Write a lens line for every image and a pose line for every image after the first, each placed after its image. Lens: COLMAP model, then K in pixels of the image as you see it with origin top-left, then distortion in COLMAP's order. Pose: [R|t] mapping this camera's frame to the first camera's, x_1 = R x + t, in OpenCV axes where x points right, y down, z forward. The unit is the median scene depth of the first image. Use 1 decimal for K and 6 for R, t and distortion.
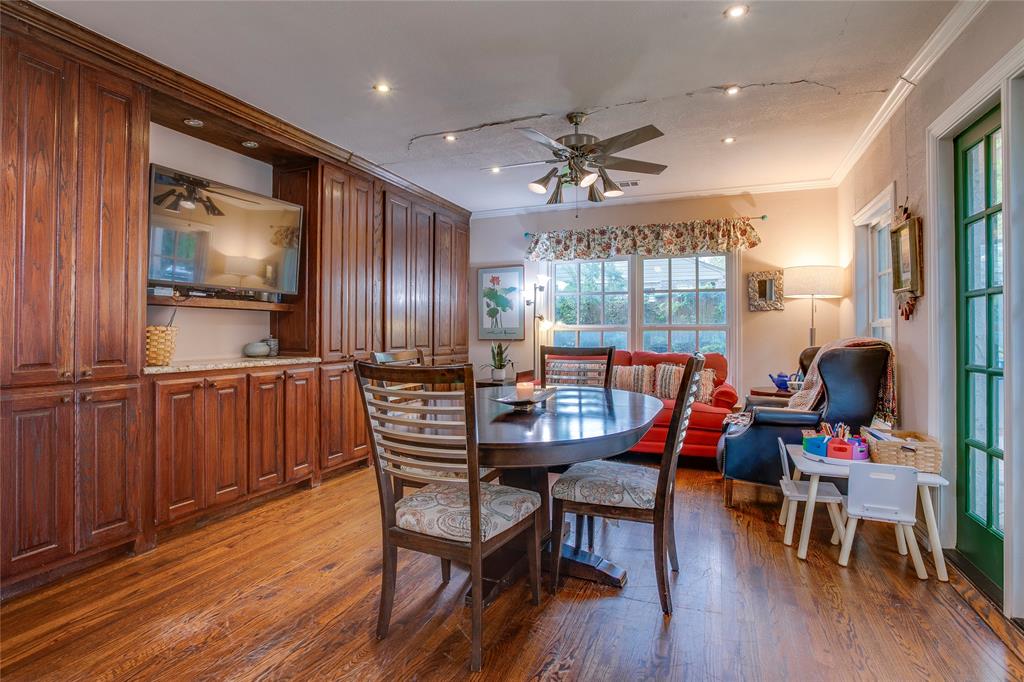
lens RADIAL K [[532.6, 0, 514.5], [0, 532.6, 326.8], [0, 0, 1]] dist [-0.058061, 0.033006]
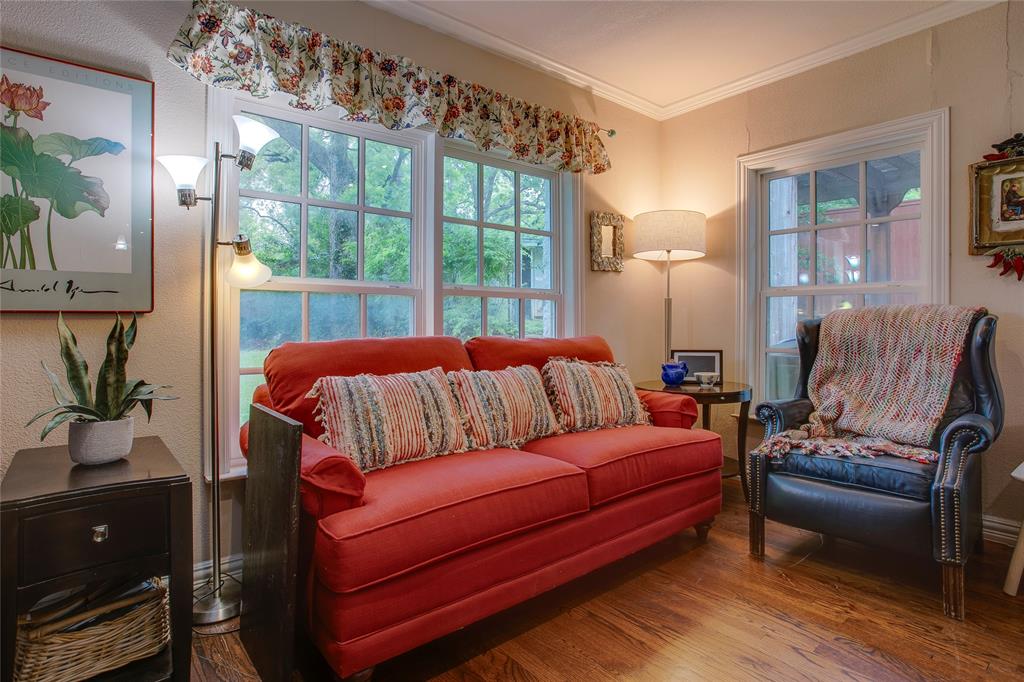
lens RADIAL K [[532.6, 0, 514.5], [0, 532.6, 326.8], [0, 0, 1]] dist [-0.058061, 0.033006]
pose [[0.475515, -0.012249, 0.879622, -0.167761], [-0.009900, 0.999765, 0.019274, 0.026994], [-0.879652, -0.017874, 0.475282, 0.698582]]
